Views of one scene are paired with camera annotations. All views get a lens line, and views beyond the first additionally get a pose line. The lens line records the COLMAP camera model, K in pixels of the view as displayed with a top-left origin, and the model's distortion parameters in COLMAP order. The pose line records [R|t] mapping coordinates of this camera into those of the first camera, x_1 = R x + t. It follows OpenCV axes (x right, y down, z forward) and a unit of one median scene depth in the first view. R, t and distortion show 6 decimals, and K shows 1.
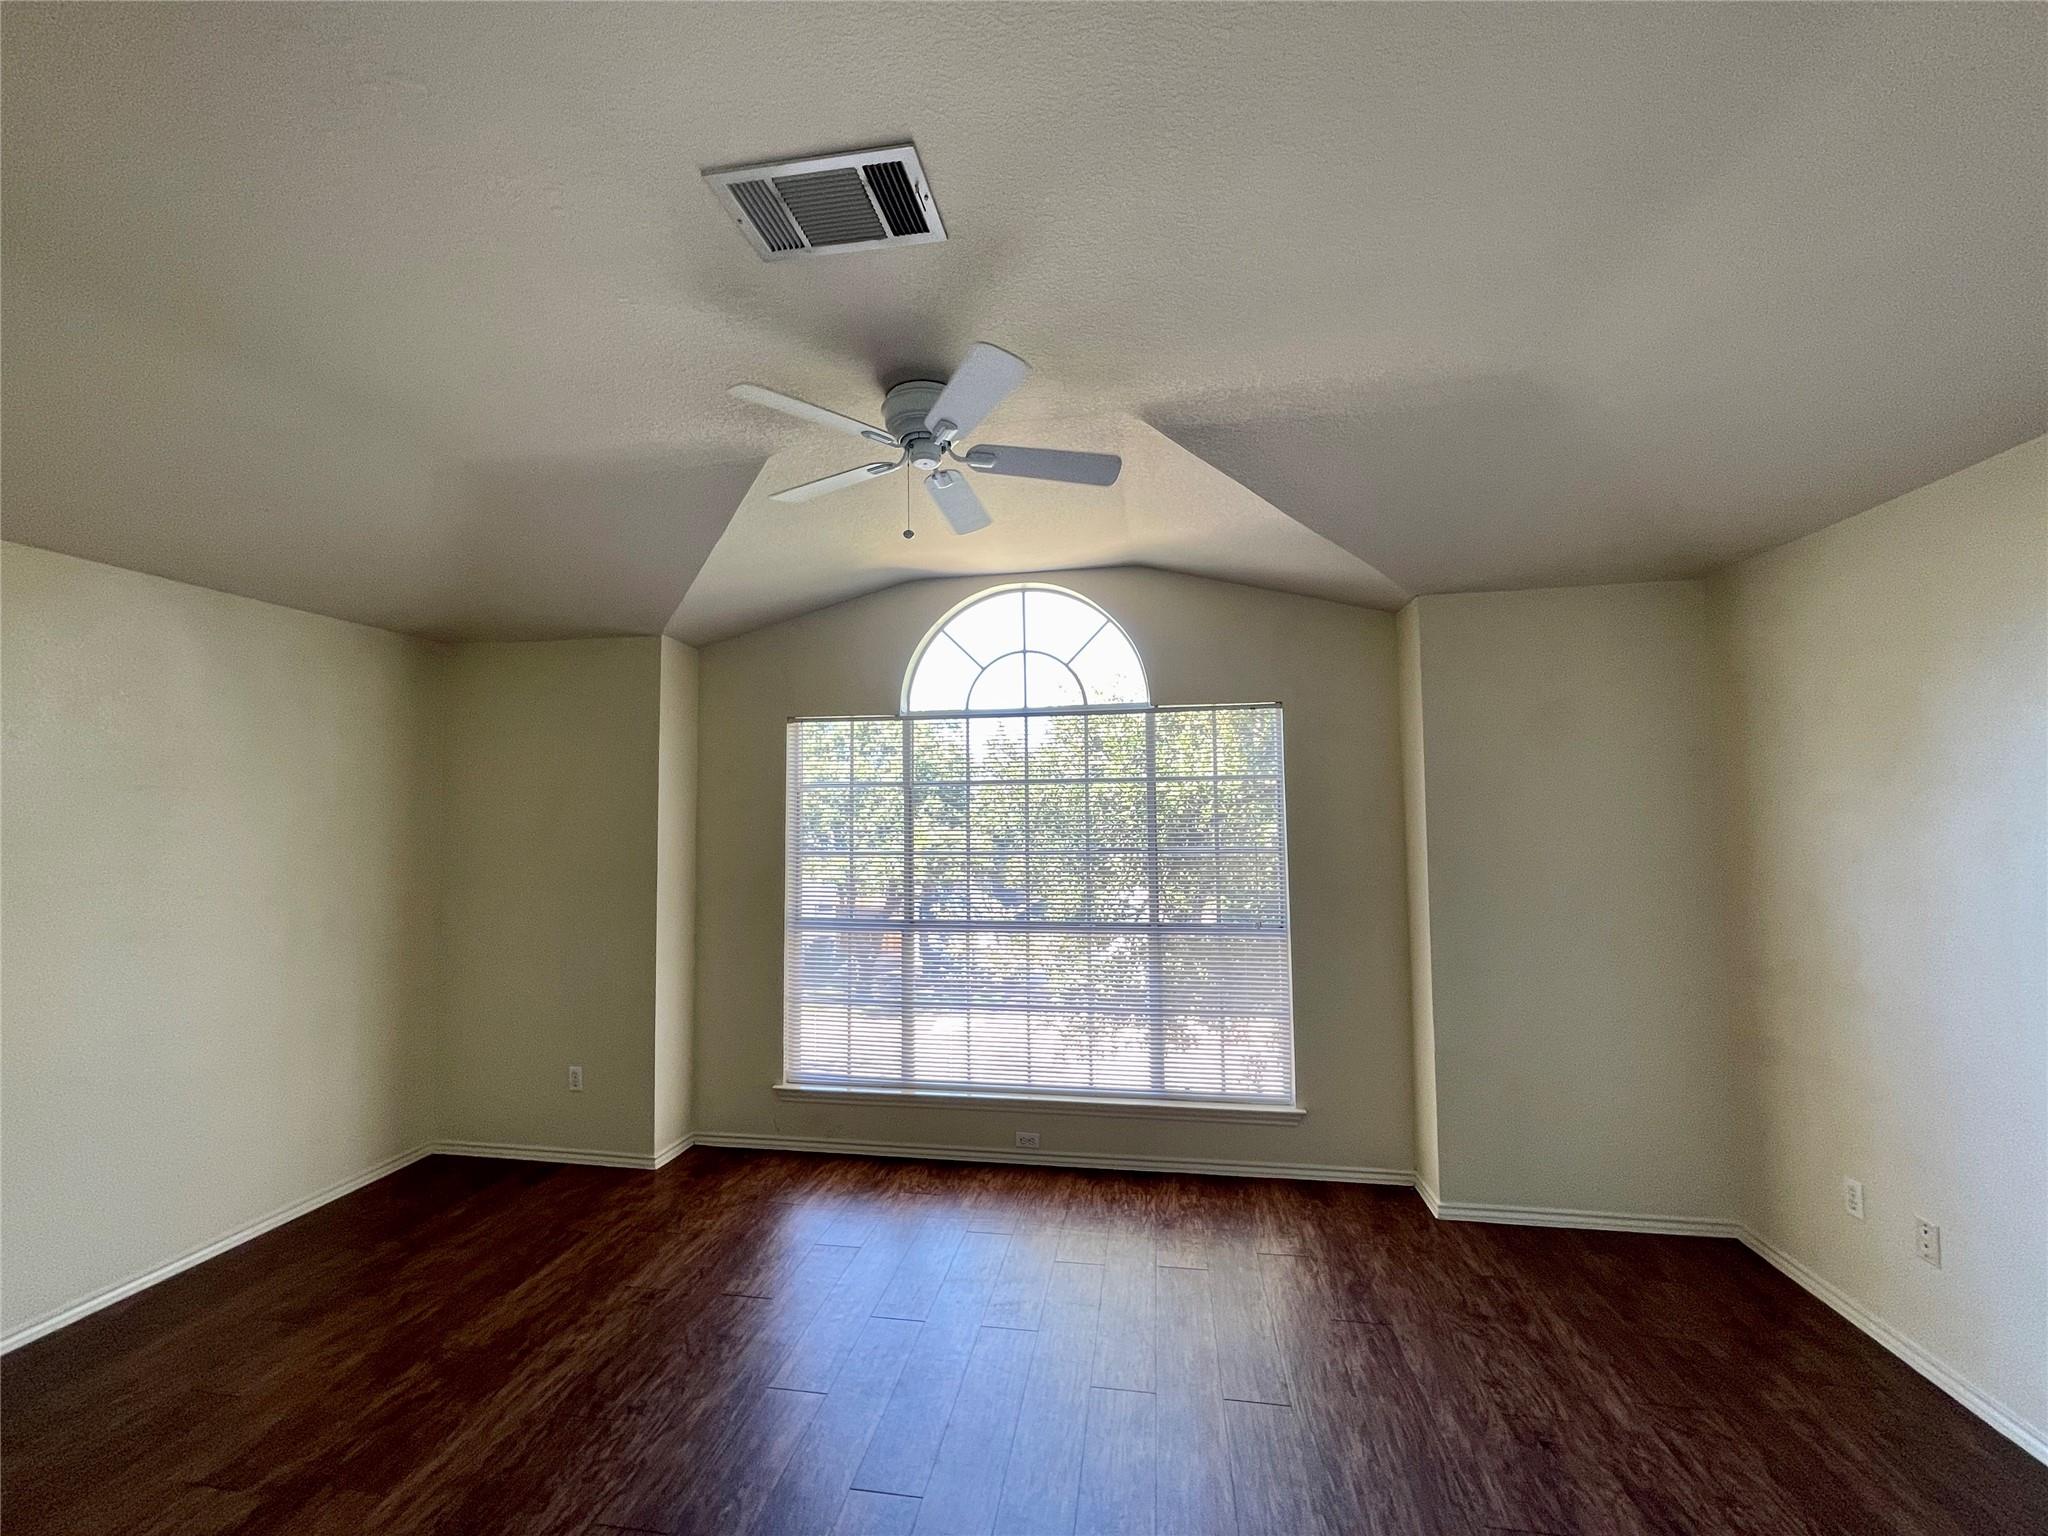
lens RADIAL K [[831.8, 0, 1016.6], [0, 831.8, 767.4], [0, 0, 1]] dist [-0.005620, 0.003157]
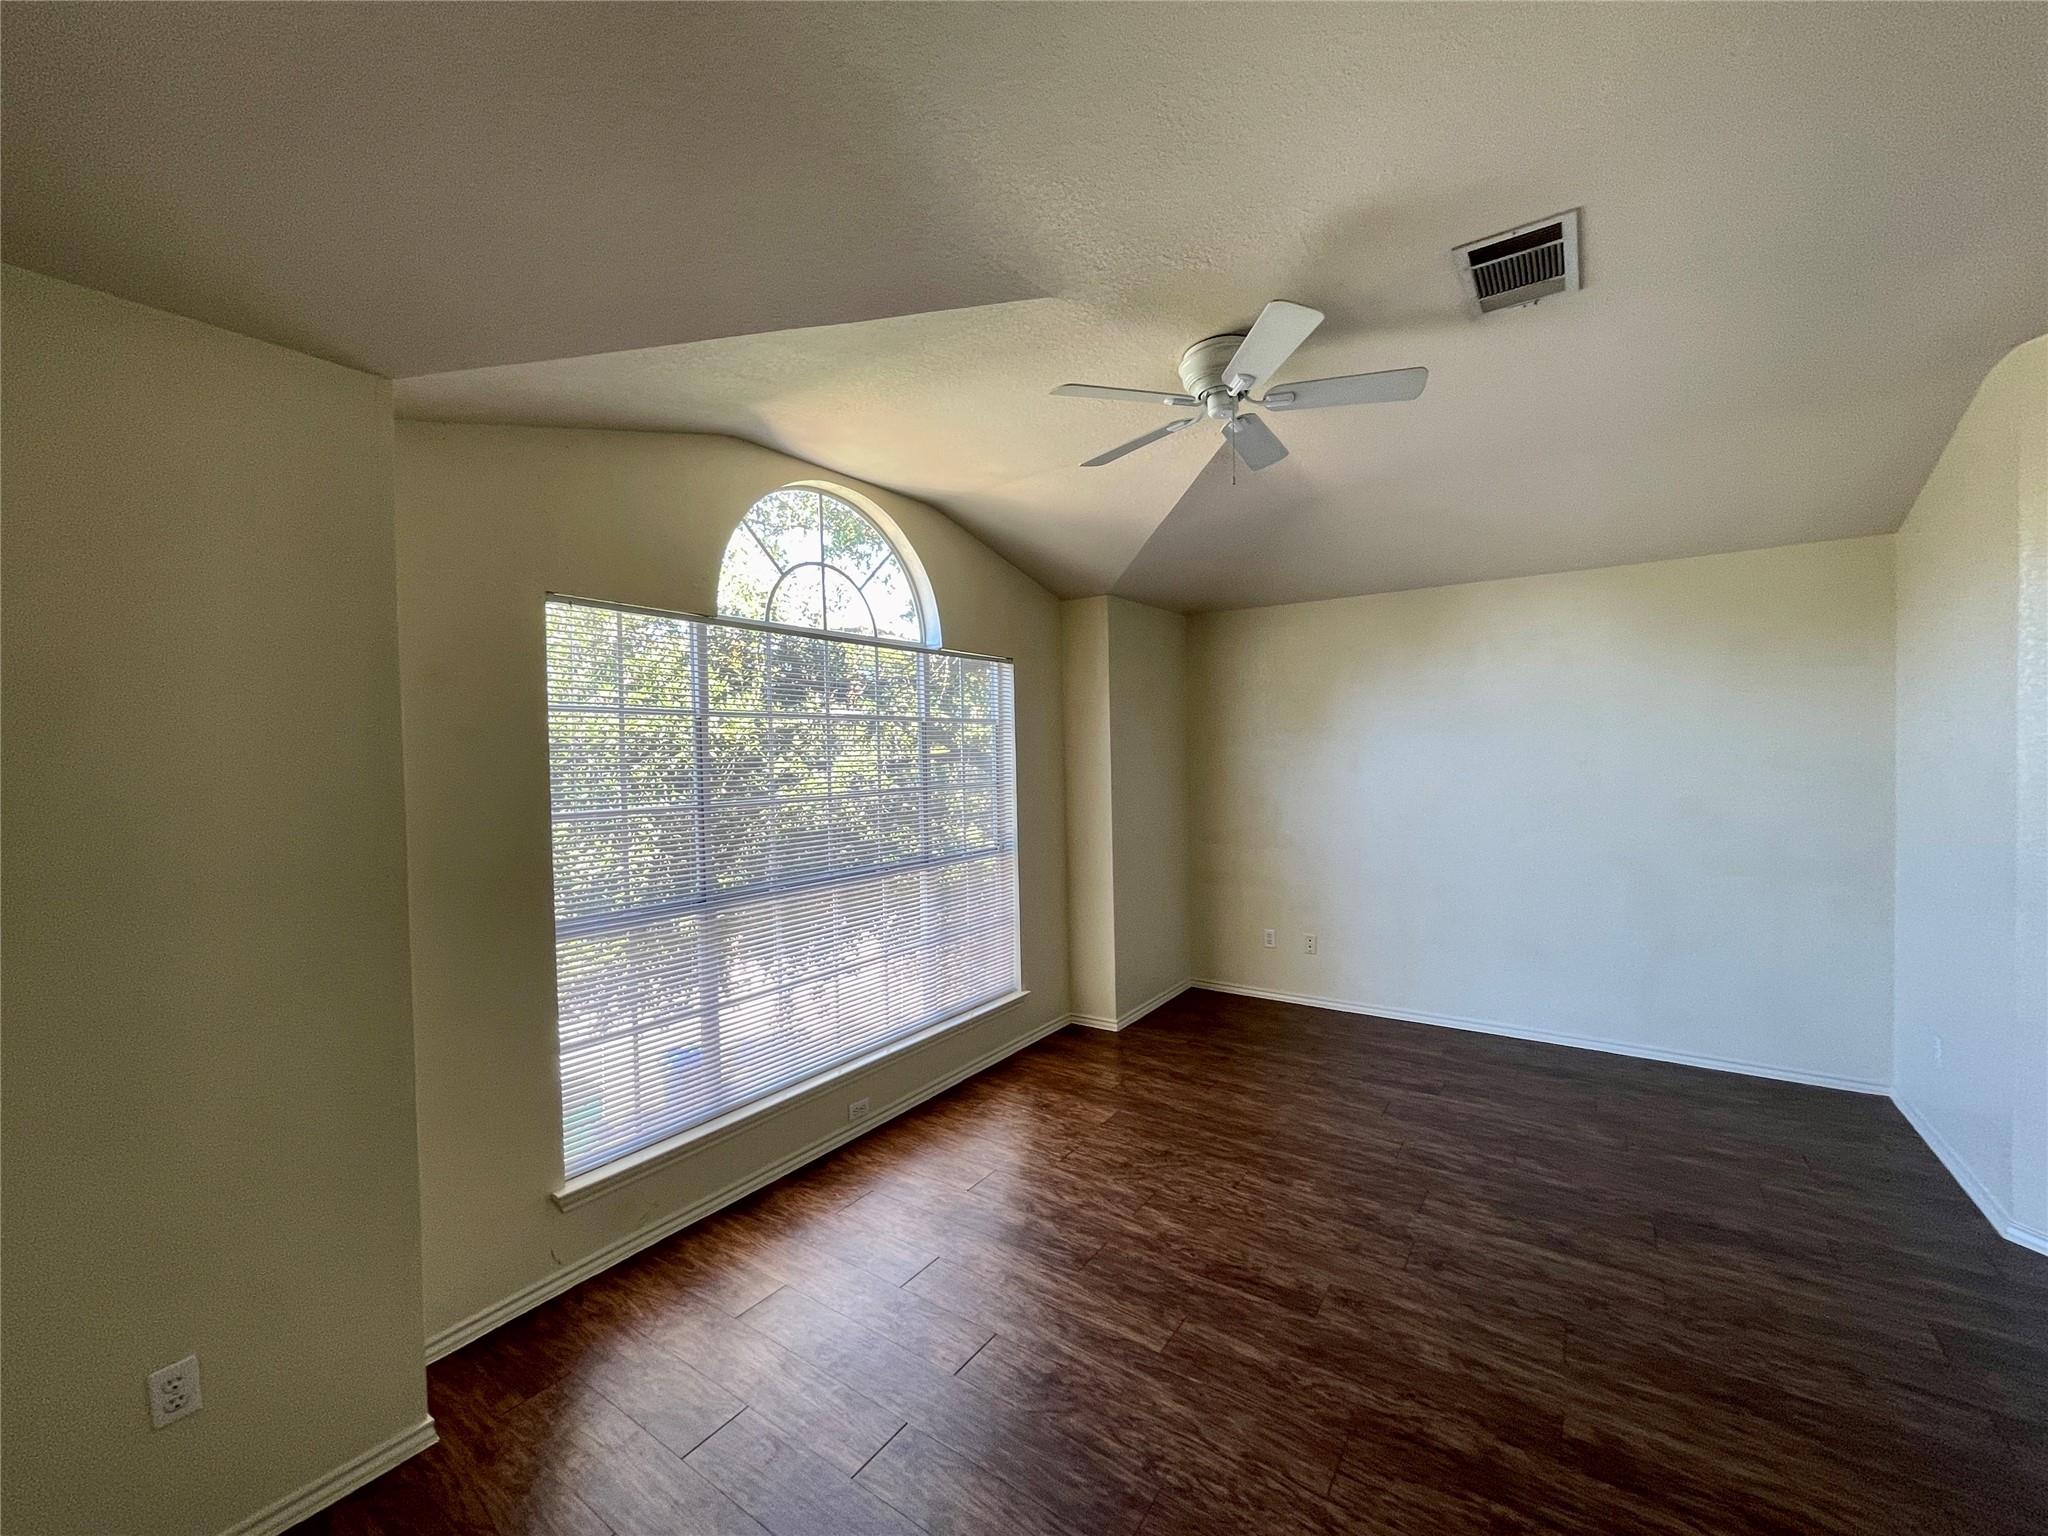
lens RADIAL K [[831.8, 0, 1018.2], [0, 831.8, 766.6], [0, 0, 1]] dist [-0.005620, 0.003157]
pose [[0.425180, -0.009928, 0.905054, -0.743344], [-0.039513, 0.998783, 0.029519, 0.039347], [-0.904246, -0.048312, 0.424271, 0.477392]]
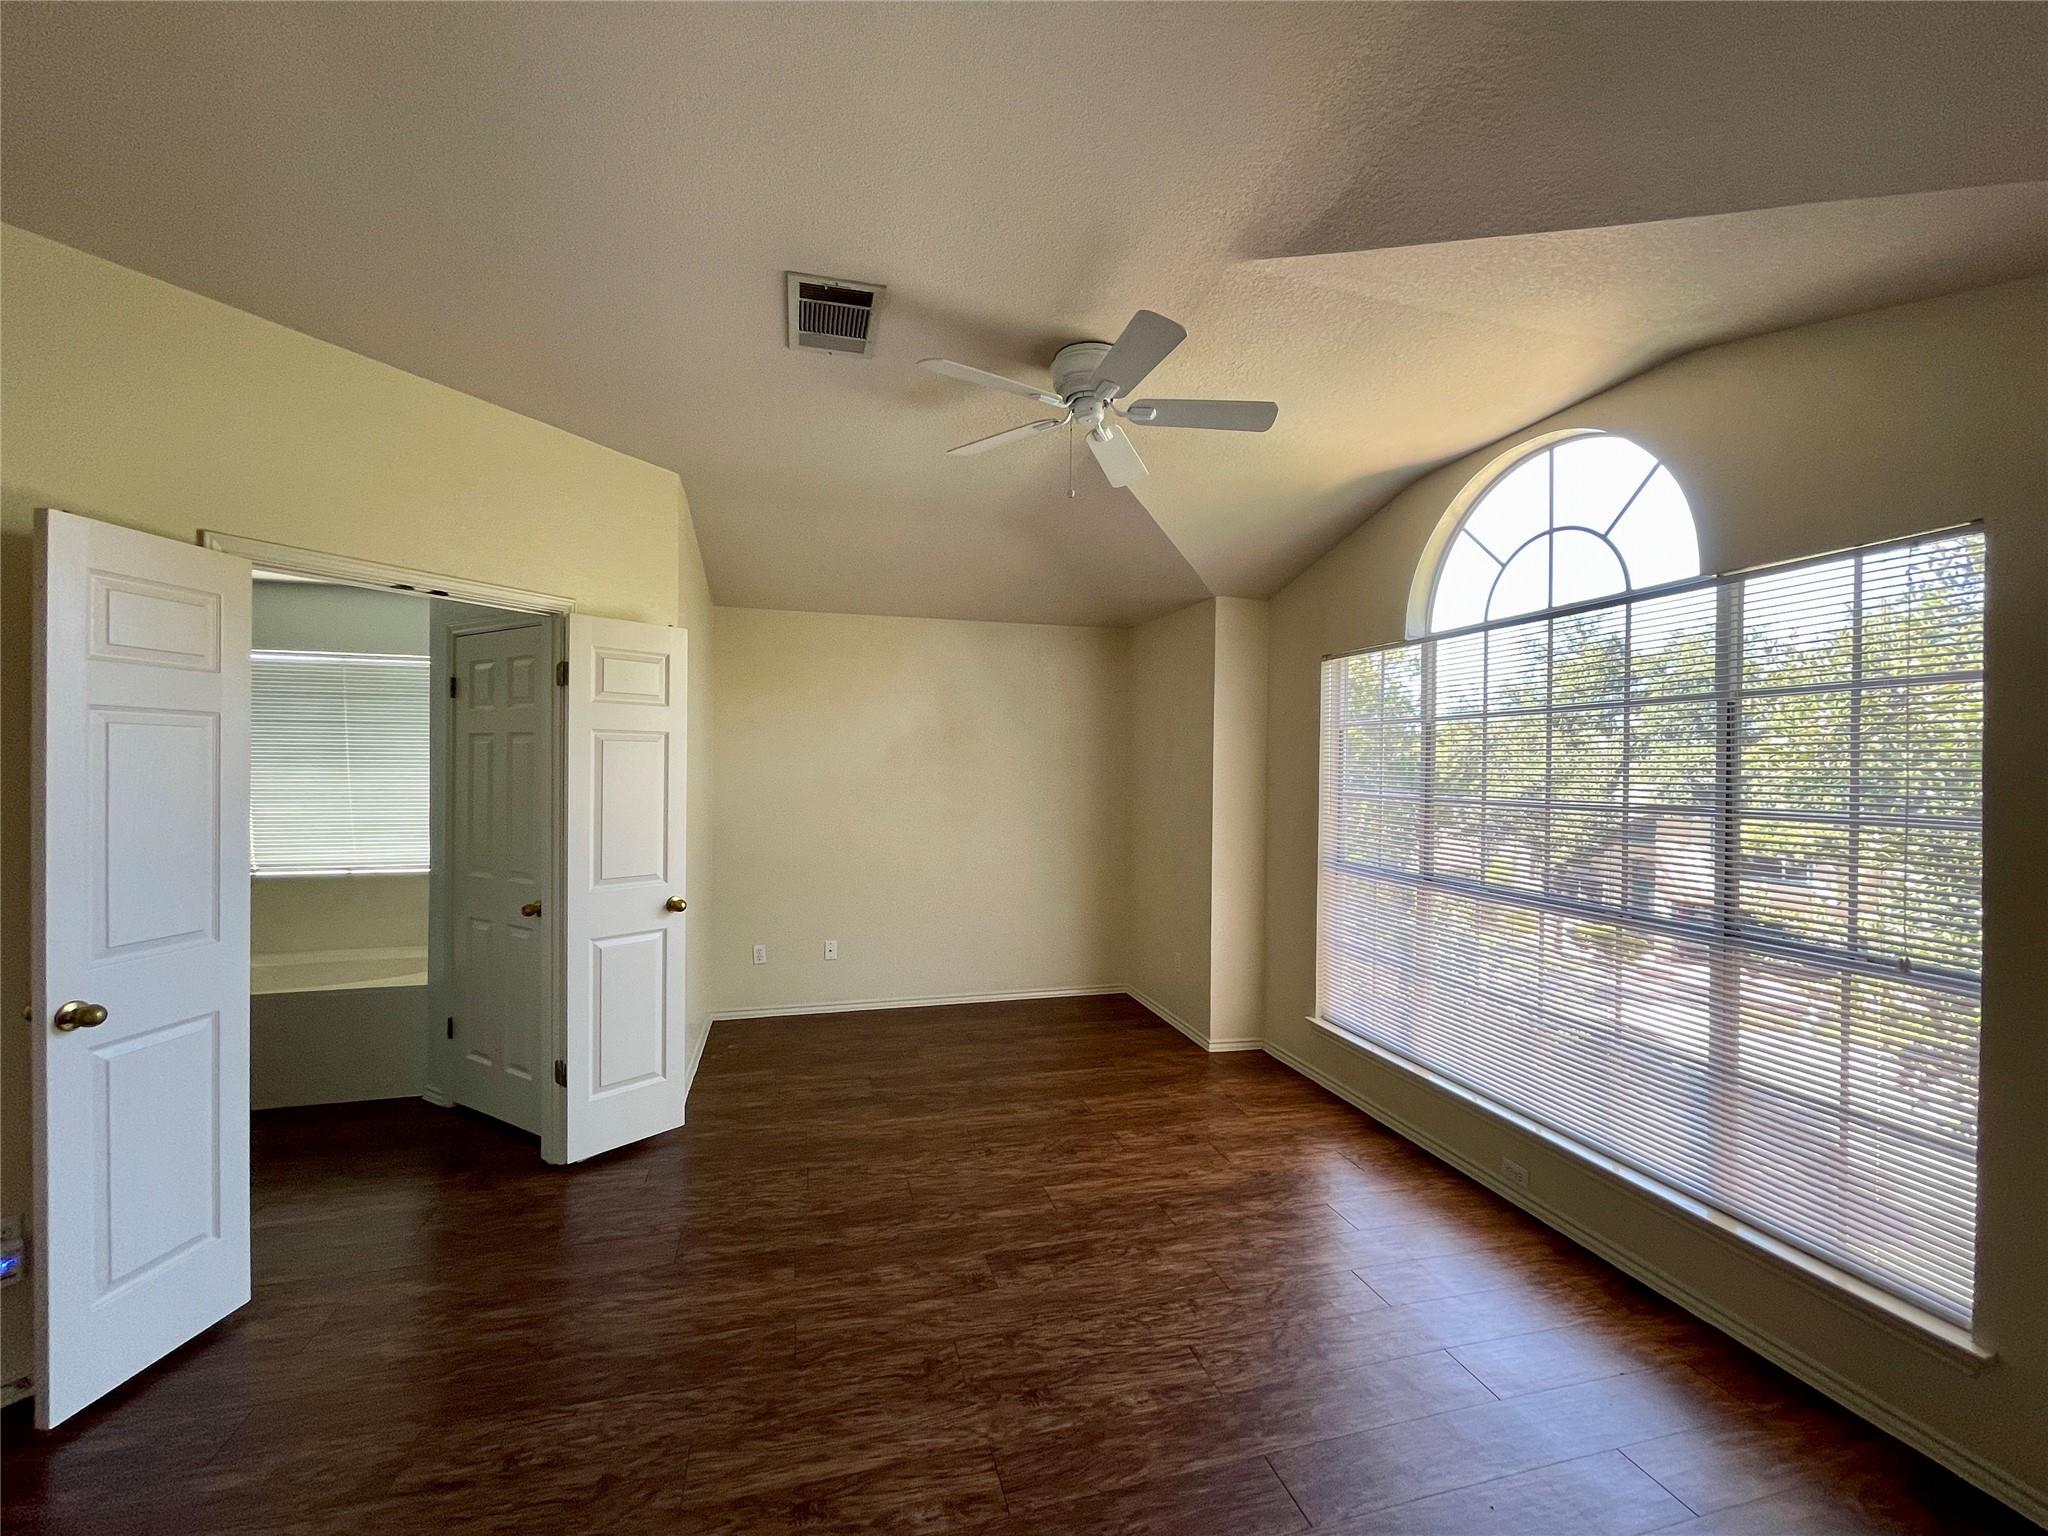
lens RADIAL K [[831.8, 0, 1013.1], [0, 831.8, 758.7], [0, 0, 1]] dist [-0.005620, 0.003157]
pose [[0.410812, 0.008692, -0.911678, 0.524517], [0.038237, 0.998910, 0.026753, 0.025835], [0.910918, -0.045851, 0.410032, 0.278797]]
